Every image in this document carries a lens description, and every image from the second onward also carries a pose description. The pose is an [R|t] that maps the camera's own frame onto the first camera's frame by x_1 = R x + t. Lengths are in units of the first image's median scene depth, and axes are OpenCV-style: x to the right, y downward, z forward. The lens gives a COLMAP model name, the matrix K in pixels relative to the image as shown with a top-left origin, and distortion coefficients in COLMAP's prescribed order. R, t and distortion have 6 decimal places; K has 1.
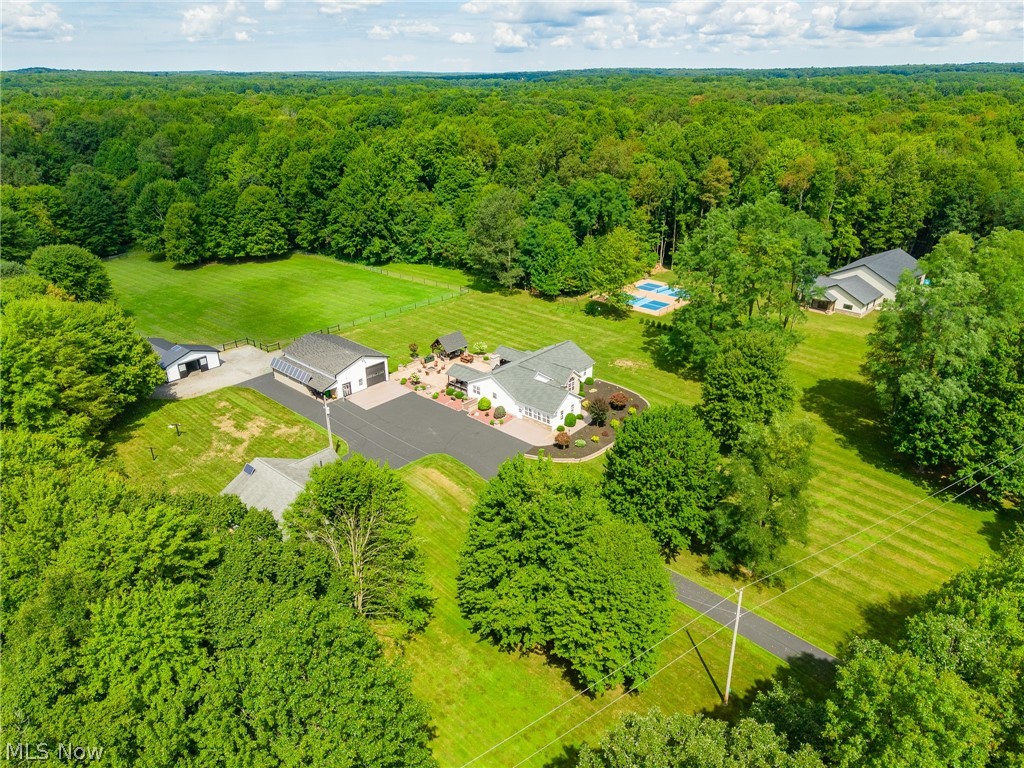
lens RADIAL K [[706.2, 0, 512.0], [0, 706.2, 382.6], [0, 0, 1]] dist [0.004992, 0.002036]
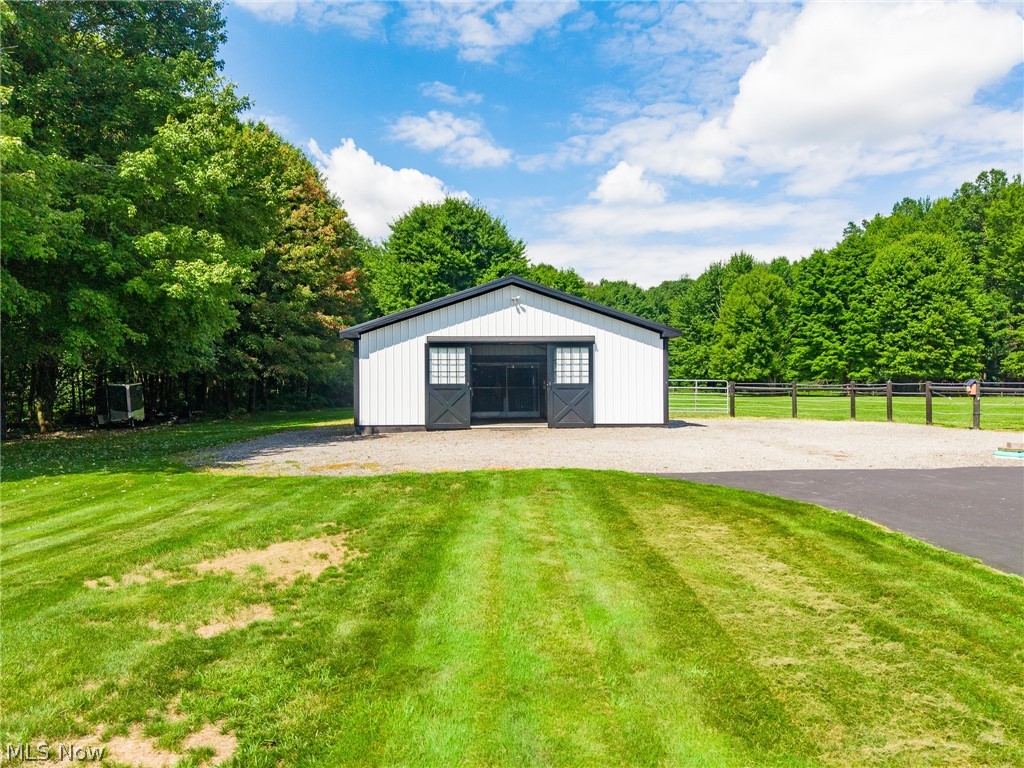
lens RADIAL K [[706.2, 0, 511.1], [0, 706.2, 382.2], [0, 0, 1]] dist [0.004992, 0.002036]
pose [[0.684371, 0.002280, -0.729130, -0.212433], [-0.301629, 0.911303, -0.280263, 0.017325], [0.663819, 0.411730, 0.624357, 0.584193]]
